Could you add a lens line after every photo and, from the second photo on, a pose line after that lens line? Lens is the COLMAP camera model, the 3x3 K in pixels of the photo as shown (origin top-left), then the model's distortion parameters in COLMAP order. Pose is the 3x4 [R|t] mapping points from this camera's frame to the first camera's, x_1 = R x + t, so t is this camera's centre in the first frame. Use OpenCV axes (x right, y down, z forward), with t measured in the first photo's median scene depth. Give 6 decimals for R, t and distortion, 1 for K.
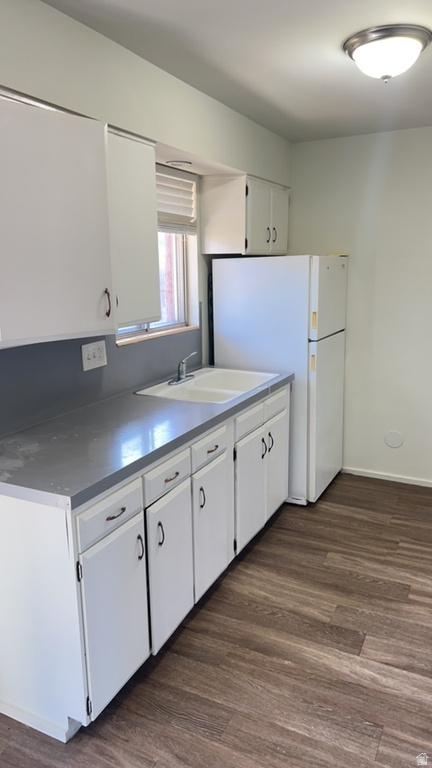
lens RADIAL K [[550.7, 0, 216.2], [0, 550.7, 382.6], [0, 0, 1]] dist [0.003637, -0.015839]
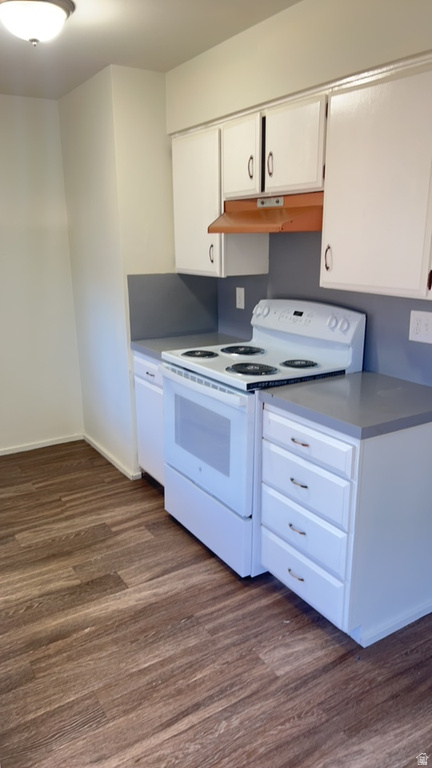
lens RADIAL K [[550.7, 0, 215.7], [0, 550.7, 384.7], [0, 0, 1]] dist [0.003637, -0.015839]
pose [[0.517953, -0.223179, 0.825782, -0.449921], [0.189163, 0.971349, 0.143873, -0.024888], [-0.834231, 0.081688, 0.545331, 0.207351]]
